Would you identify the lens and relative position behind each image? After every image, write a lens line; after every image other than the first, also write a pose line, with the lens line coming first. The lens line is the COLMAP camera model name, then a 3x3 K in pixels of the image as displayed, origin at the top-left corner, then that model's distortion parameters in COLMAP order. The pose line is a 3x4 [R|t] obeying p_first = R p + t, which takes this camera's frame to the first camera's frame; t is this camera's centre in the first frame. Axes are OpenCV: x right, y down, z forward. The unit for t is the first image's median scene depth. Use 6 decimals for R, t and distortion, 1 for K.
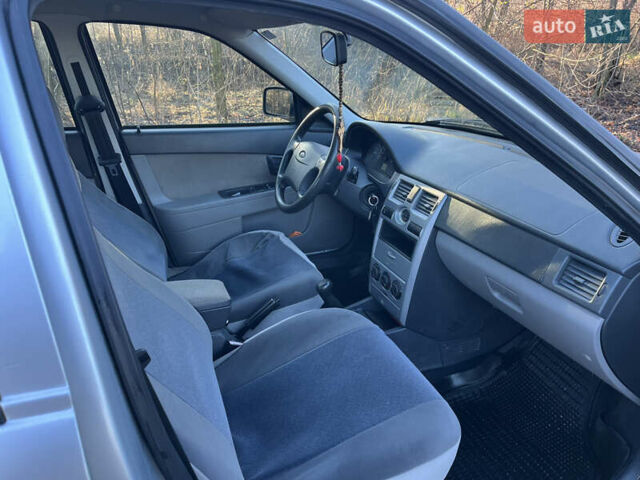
lens RADIAL K [[479.7, 0, 322.3], [0, 479.7, 249.8], [0, 0, 1]] dist [0.053318, -0.067950]
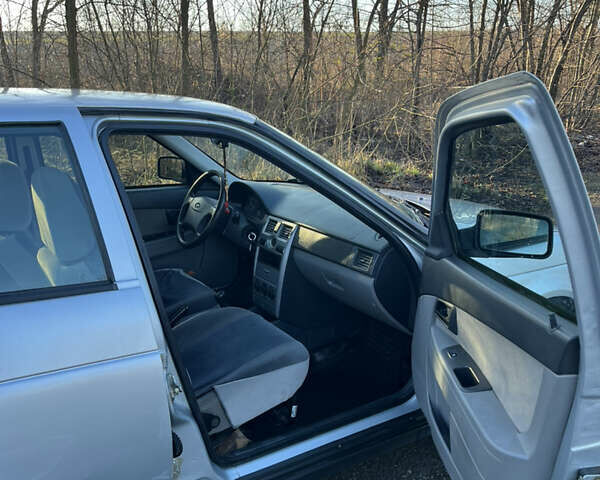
lens RADIAL K [[602.0, 0, 299.6], [0, 602.0, 262.3], [0, 0, 1]] dist [0.030014, -0.006325]
pose [[0.983876, -0.054296, 0.170409, -0.063148], [0.075519, 0.989820, -0.120641, 0.207514], [-0.162124, 0.131565, 0.977960, -0.767217]]
